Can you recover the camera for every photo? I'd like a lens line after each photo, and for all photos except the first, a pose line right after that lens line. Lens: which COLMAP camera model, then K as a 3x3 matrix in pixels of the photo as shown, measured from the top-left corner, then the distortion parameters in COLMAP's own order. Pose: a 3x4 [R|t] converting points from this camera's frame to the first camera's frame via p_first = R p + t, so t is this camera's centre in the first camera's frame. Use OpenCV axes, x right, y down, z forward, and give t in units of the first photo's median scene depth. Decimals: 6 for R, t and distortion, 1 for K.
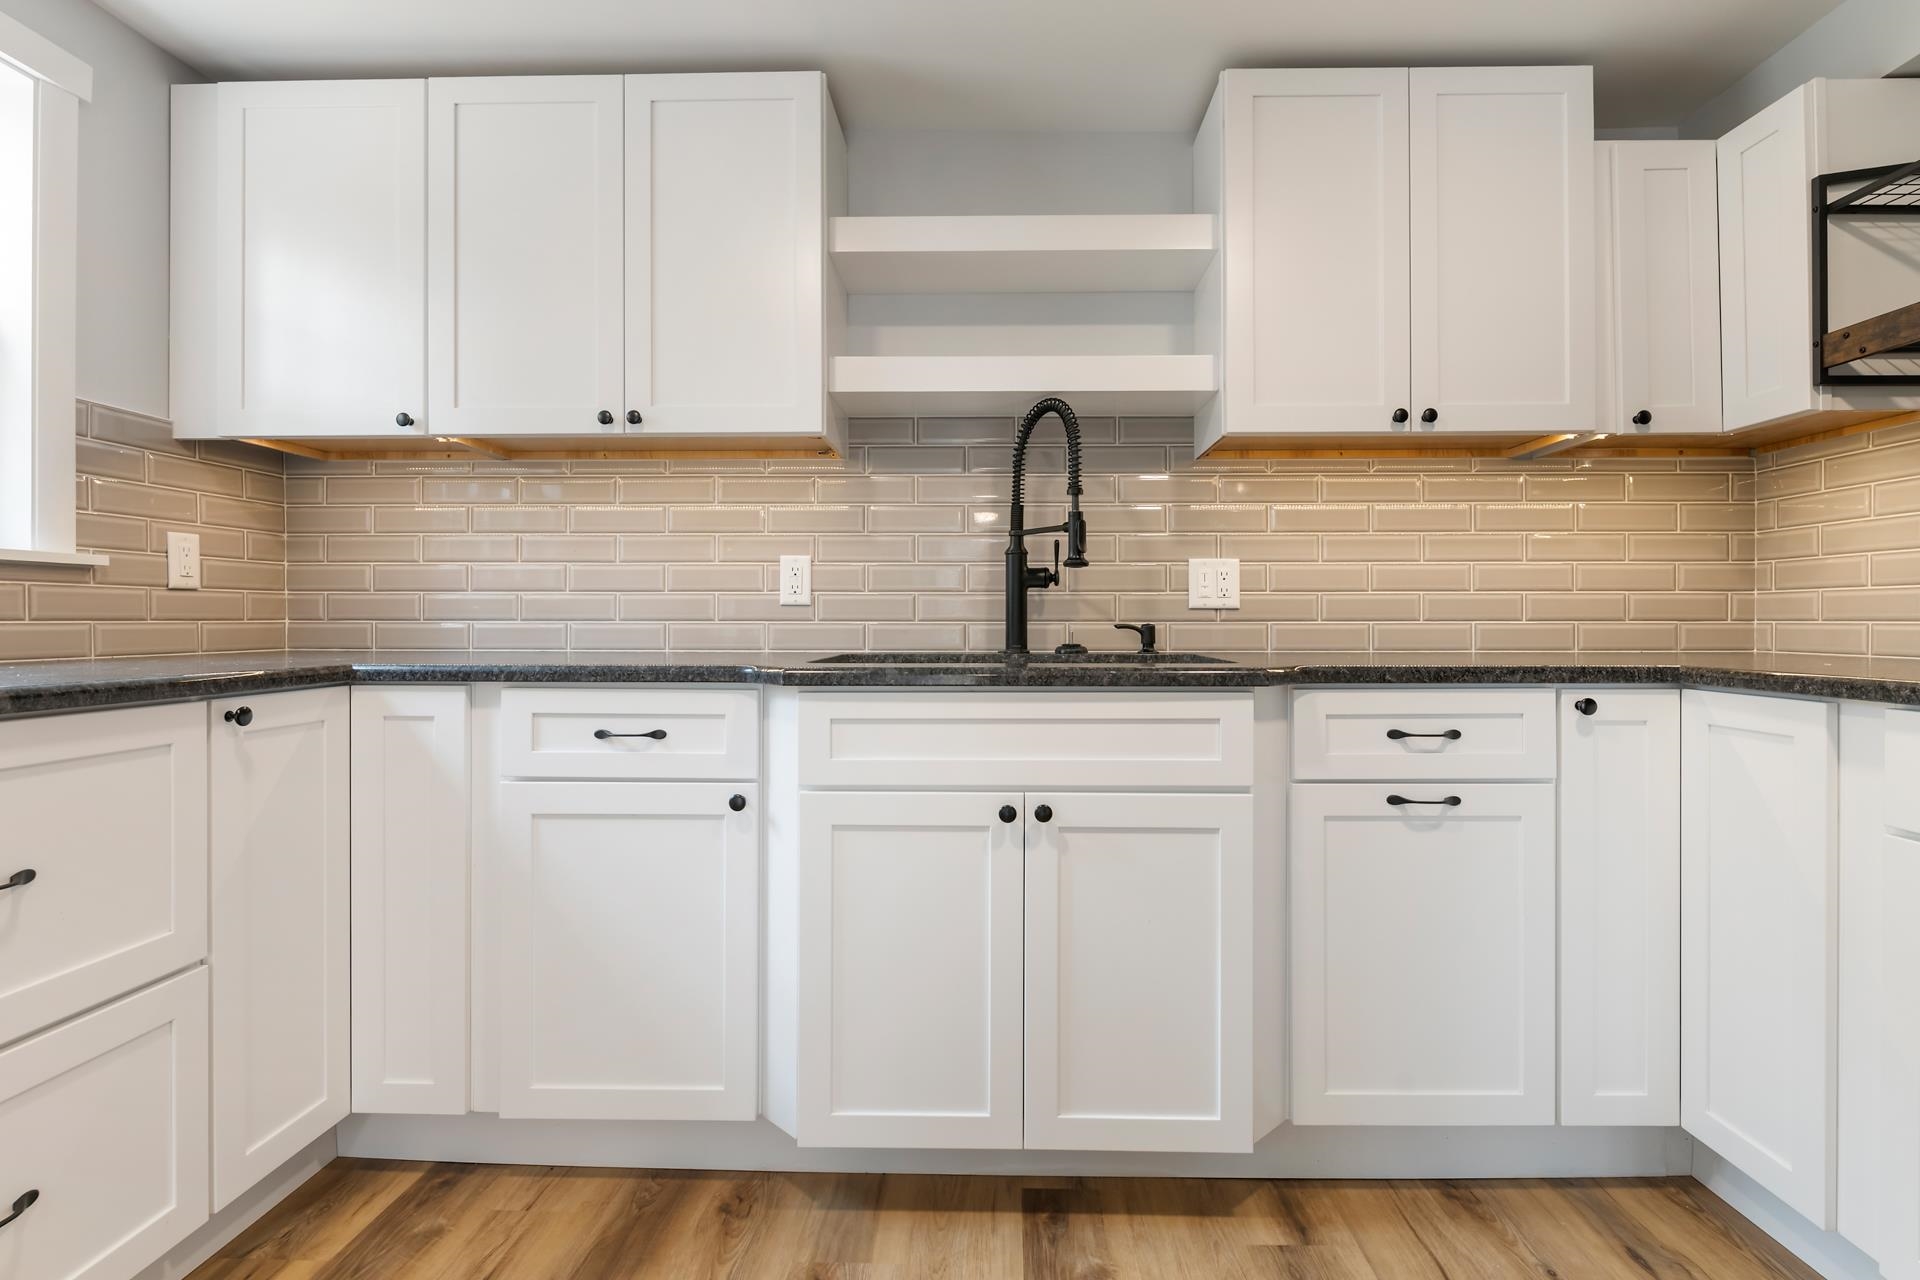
lens RADIAL K [[912.5, 0, 967.1], [0, 912.5, 627.4], [0, 0, 1]] dist [0.001197, -0.004423]
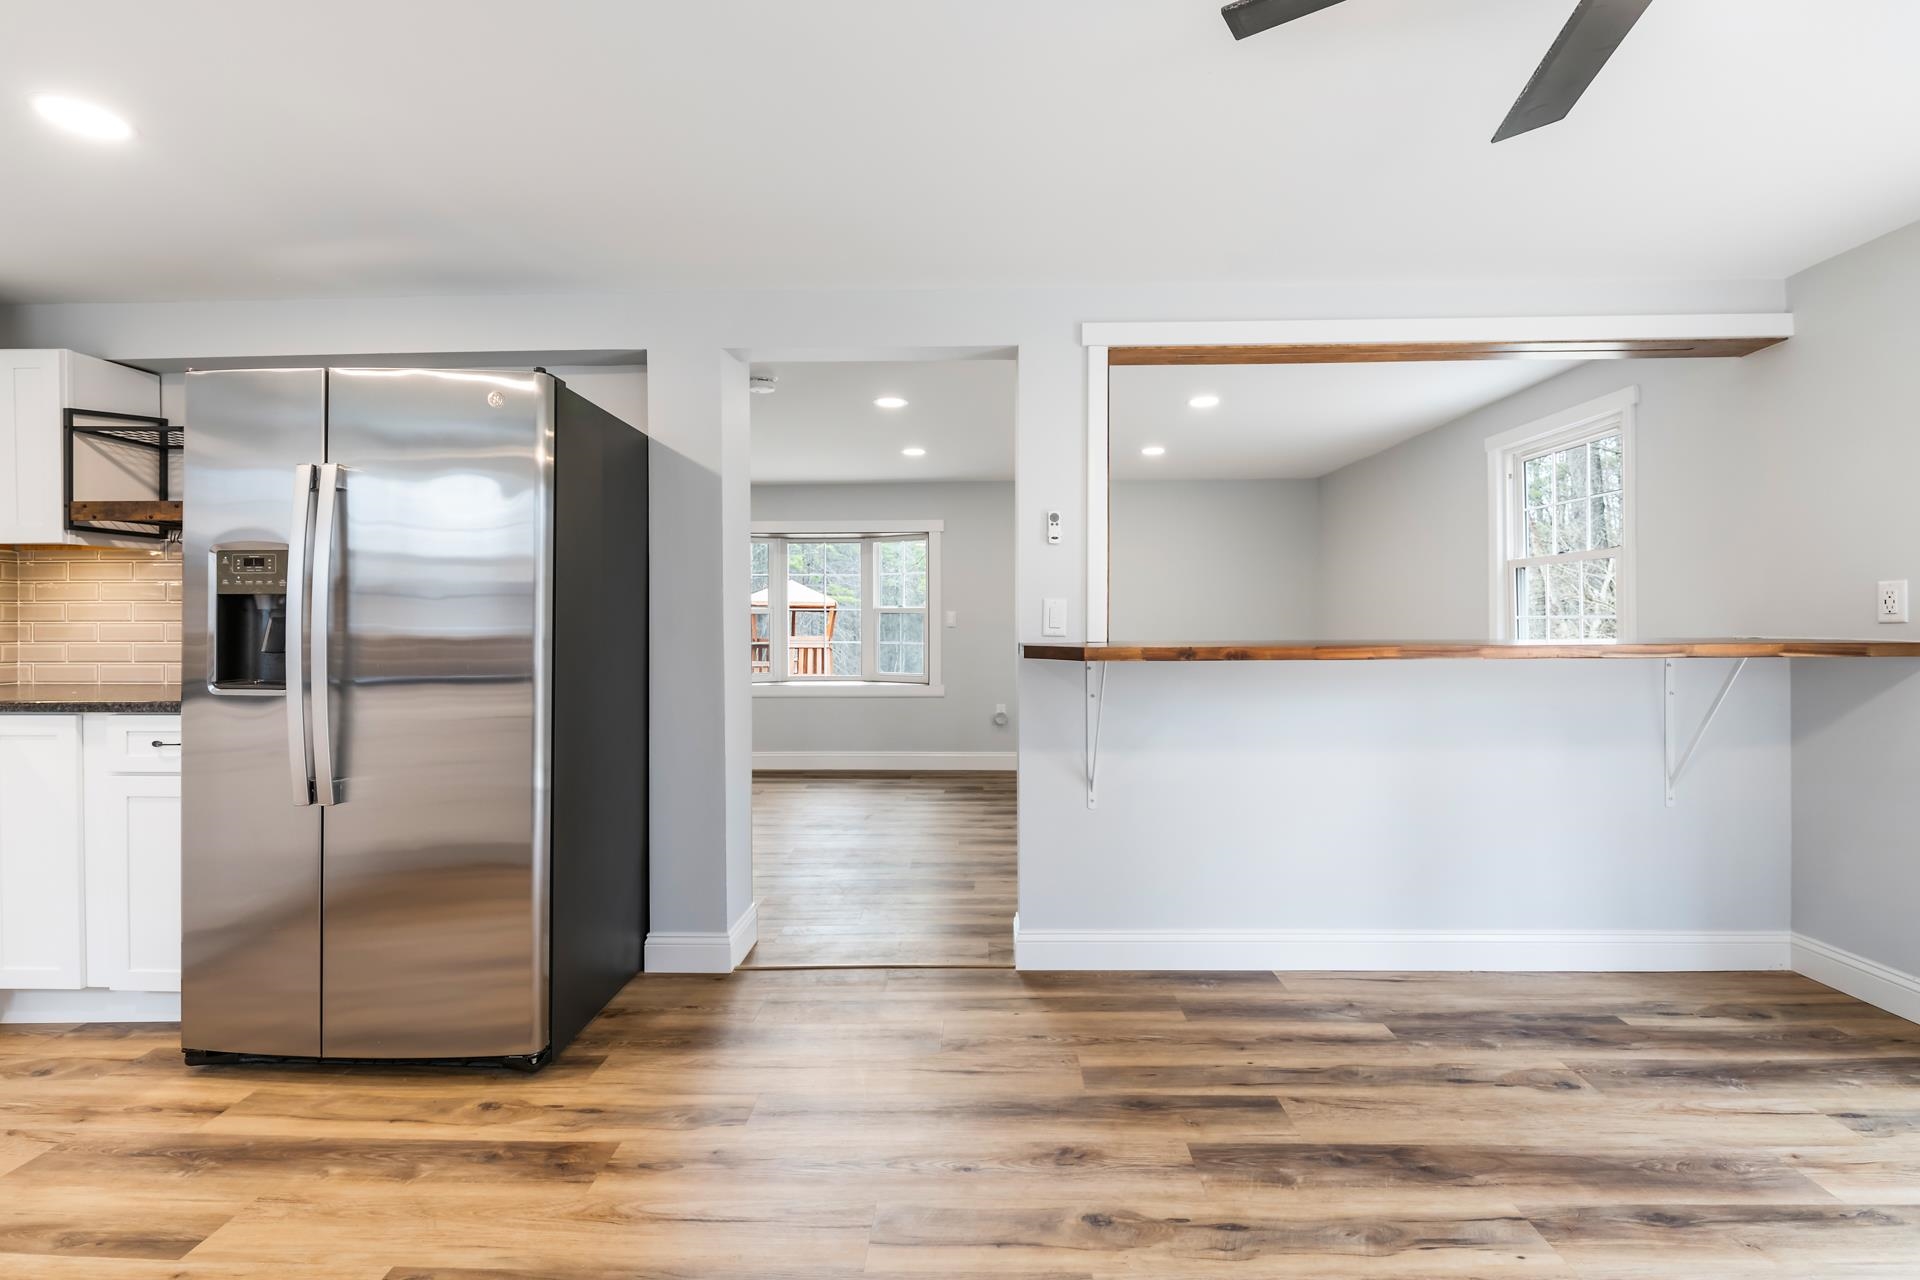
lens RADIAL K [[833.9, 0, 970.7], [0, 833.9, 614.8], [0, 0, 1]] dist [-0.002397, -0.000413]
pose [[-0.020787, 0.006029, 0.999766, -0.598053], [0.010738, 0.999925, -0.005807, -0.069462], [-0.999726, 0.010615, -0.020851, -0.601085]]
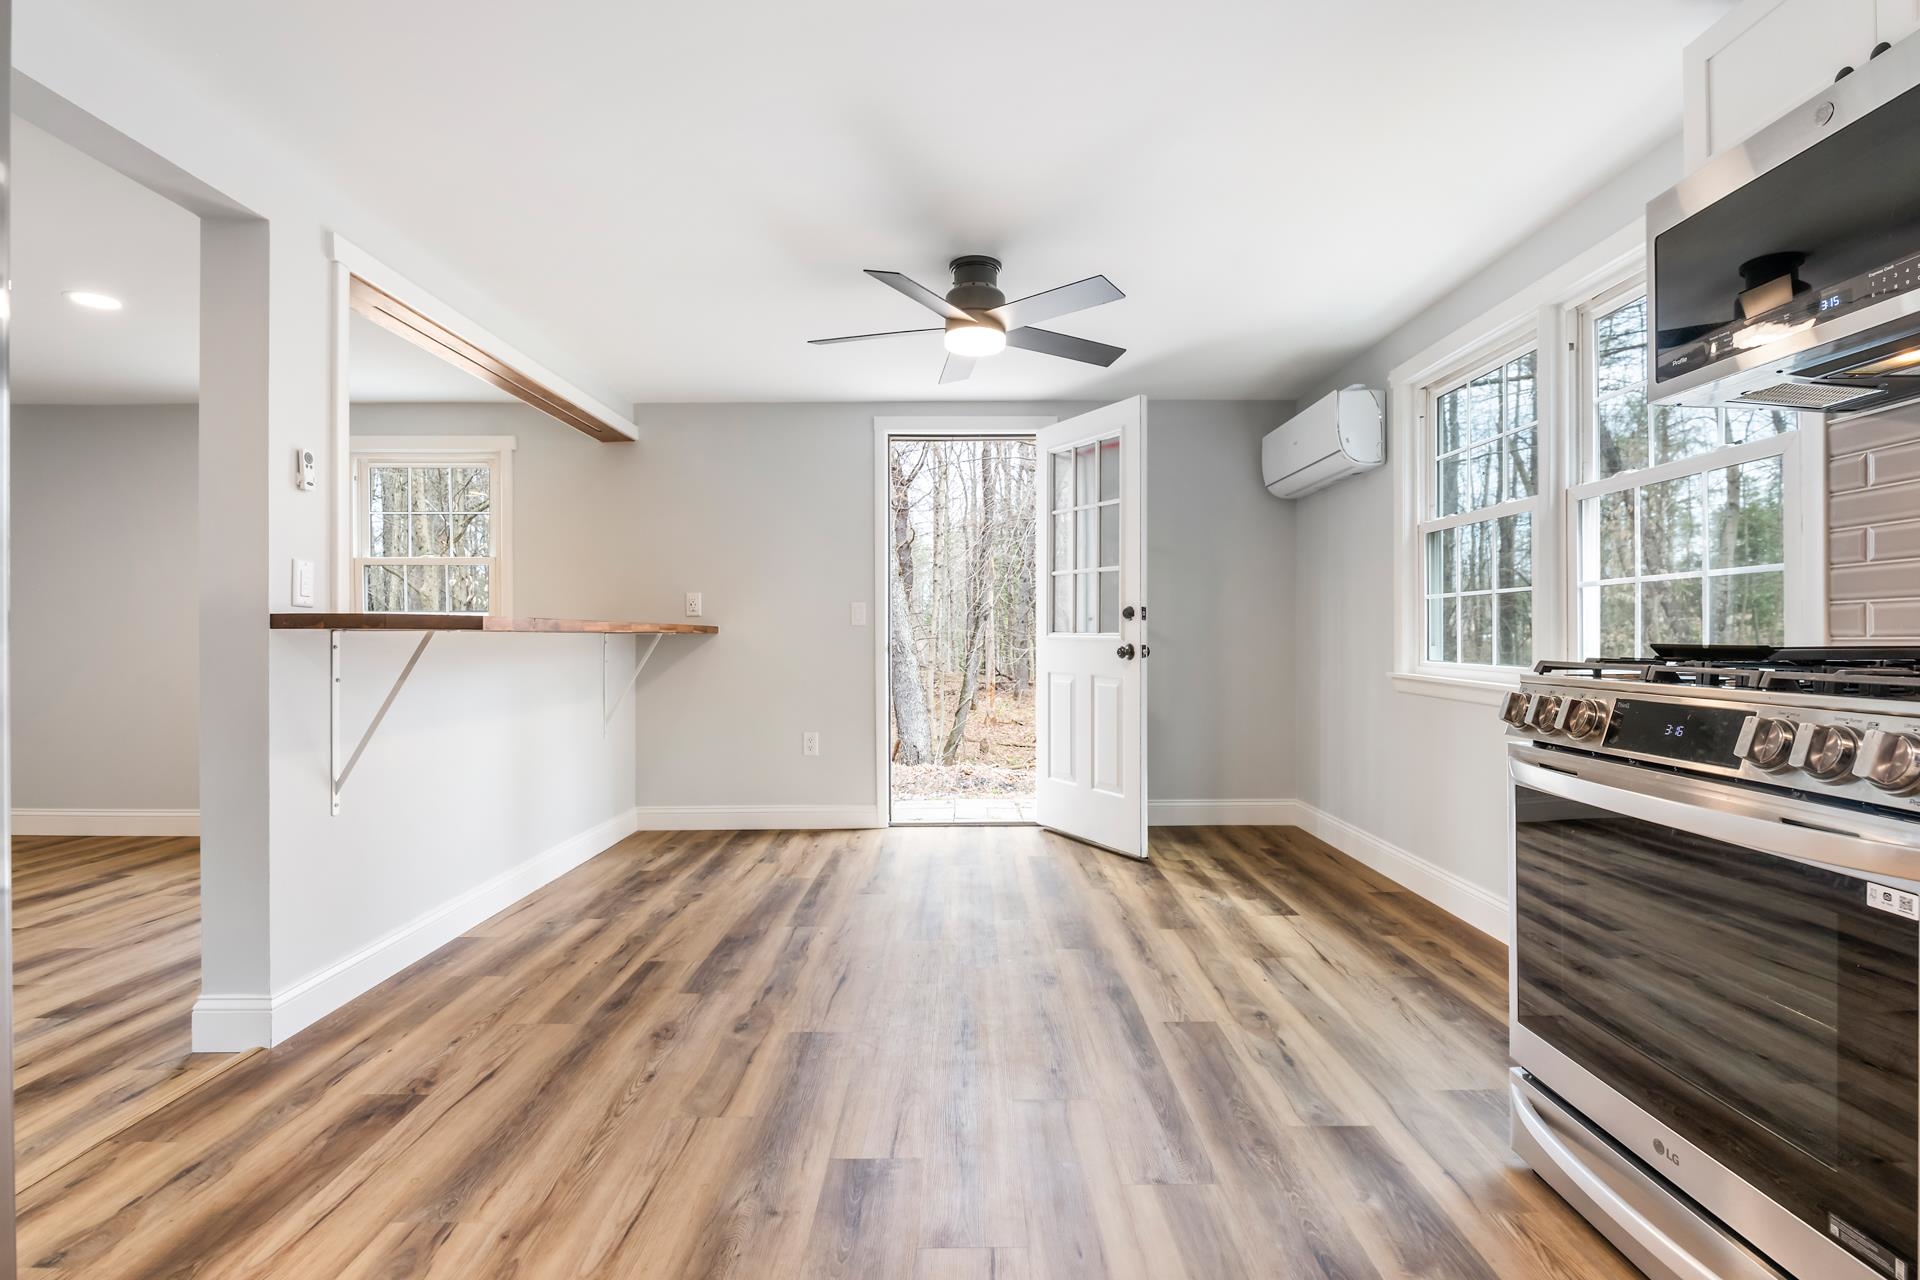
lens RADIAL K [[912.5, 0, 961.0], [0, 912.5, 626.7], [0, 0, 1]] dist [0.001197, -0.004423]
pose [[-0.999164, 0.001996, -0.040831, -0.008494], [0.002290, 0.999972, -0.007150, -0.000211], [0.040816, -0.007237, -0.999140, 0.517286]]
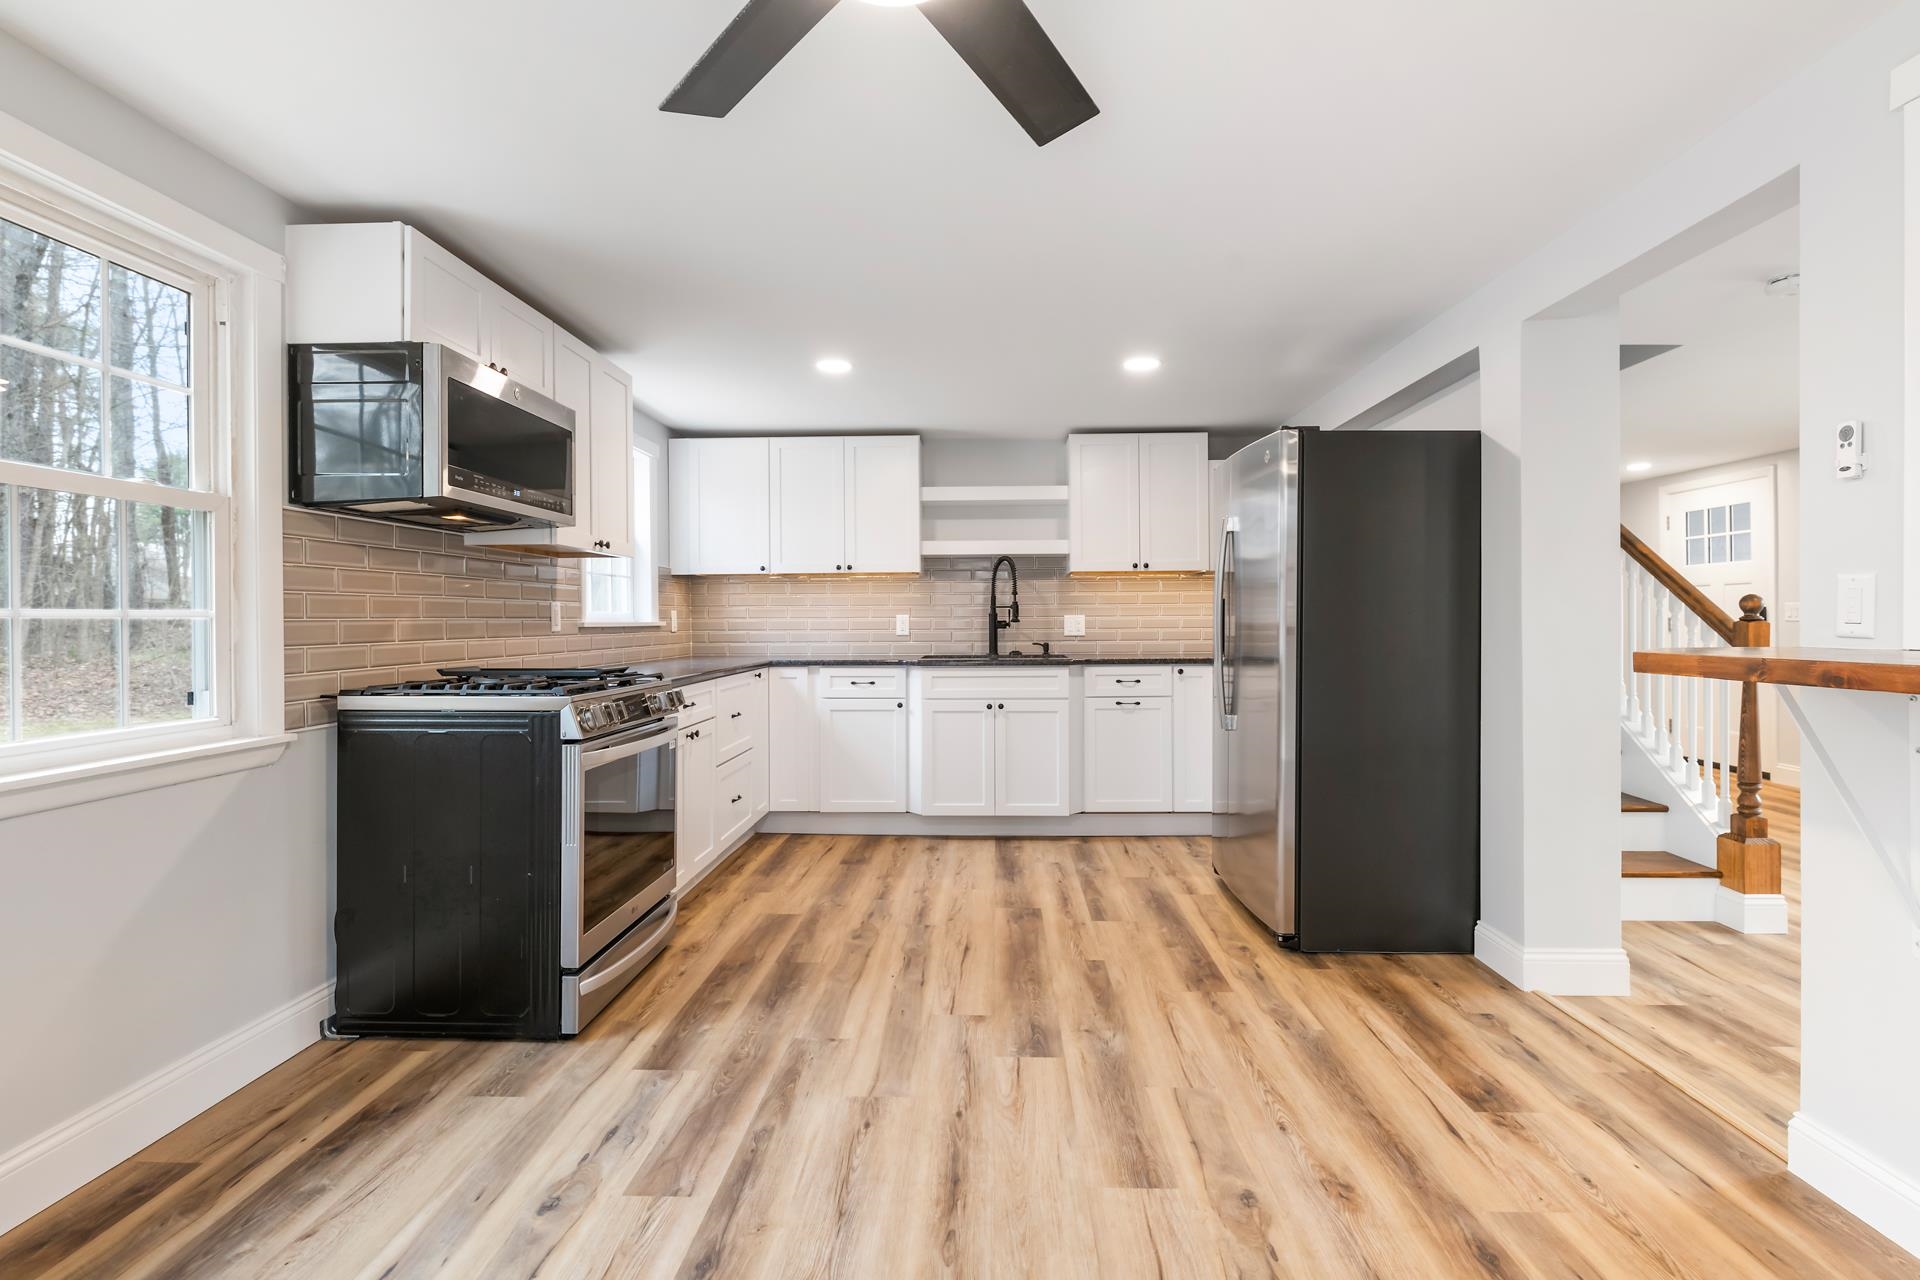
lens RADIAL K [[912.5, 0, 952.5], [0, 912.5, 630.9], [0, 0, 1]] dist [0.001197, -0.004423]
pose [[0.999981, -0.005874, -0.001683, -0.059514], [0.005883, 0.999969, 0.005177, -0.056261], [0.001652, -0.005187, 0.999985, -1.678903]]
